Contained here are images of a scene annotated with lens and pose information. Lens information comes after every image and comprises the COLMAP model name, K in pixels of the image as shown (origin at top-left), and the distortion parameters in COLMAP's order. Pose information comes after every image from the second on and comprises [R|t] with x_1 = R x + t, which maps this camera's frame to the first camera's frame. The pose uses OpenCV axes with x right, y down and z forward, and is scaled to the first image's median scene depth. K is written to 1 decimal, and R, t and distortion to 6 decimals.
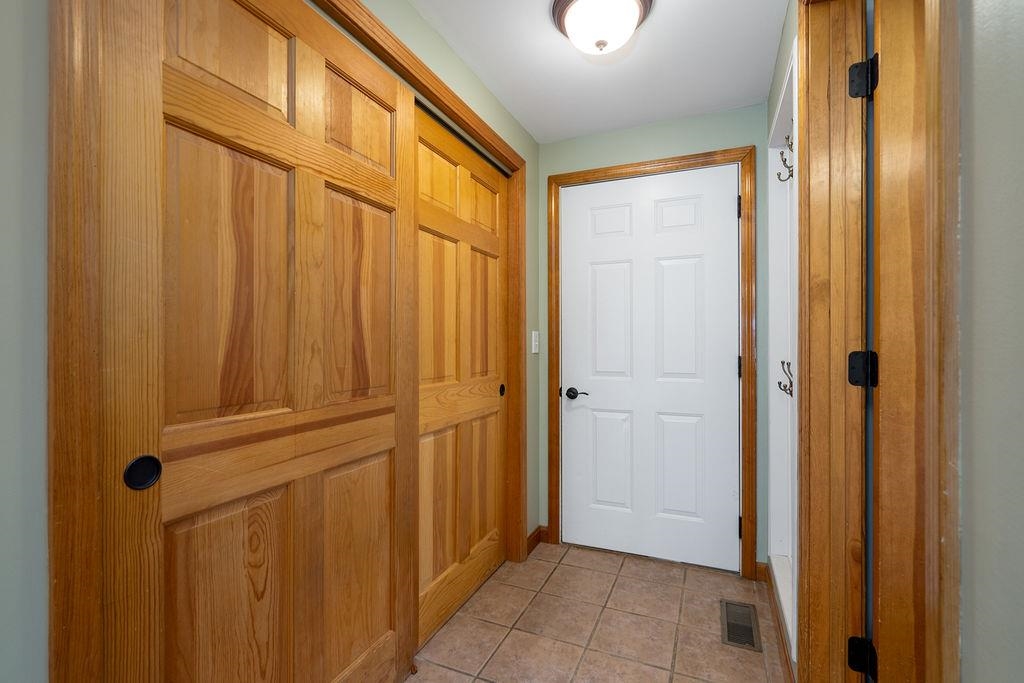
lens RADIAL K [[467.3, 0, 515.8], [0, 467.3, 341.7], [0, 0, 1]] dist [0.001023, 0.001579]
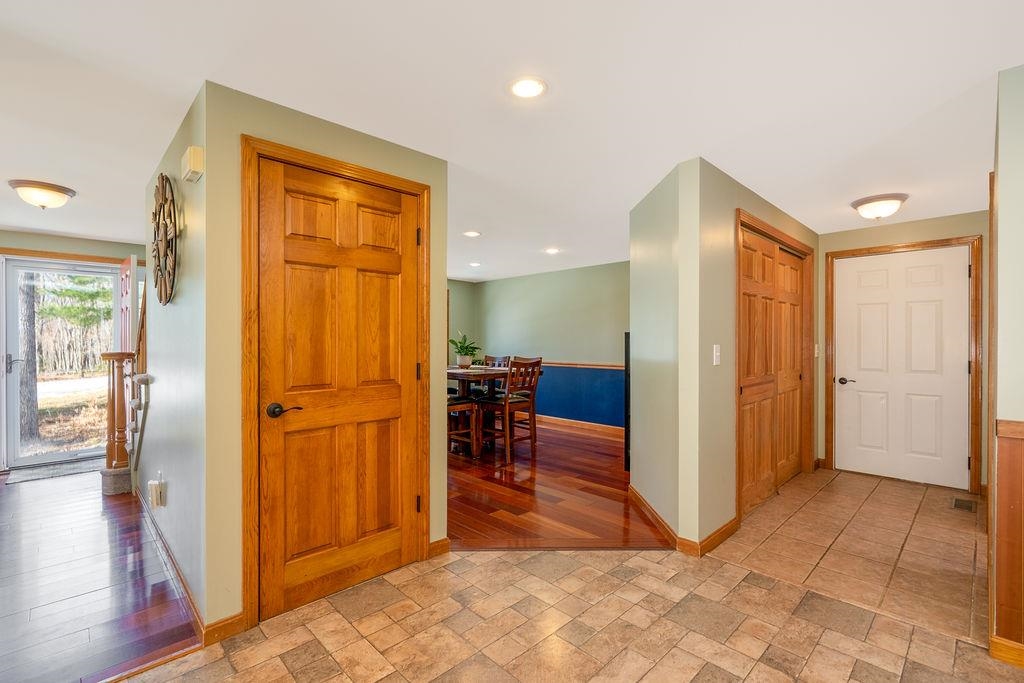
lens RADIAL K [[467.3, 0, 504.4], [0, 467.3, 340.8], [0, 0, 1]] dist [0.001023, 0.001579]
pose [[0.921780, 0.005309, -0.387677, -0.367914], [-0.008472, 0.999943, -0.006450, -0.014662], [0.387621, 0.009230, 0.921773, -1.083035]]
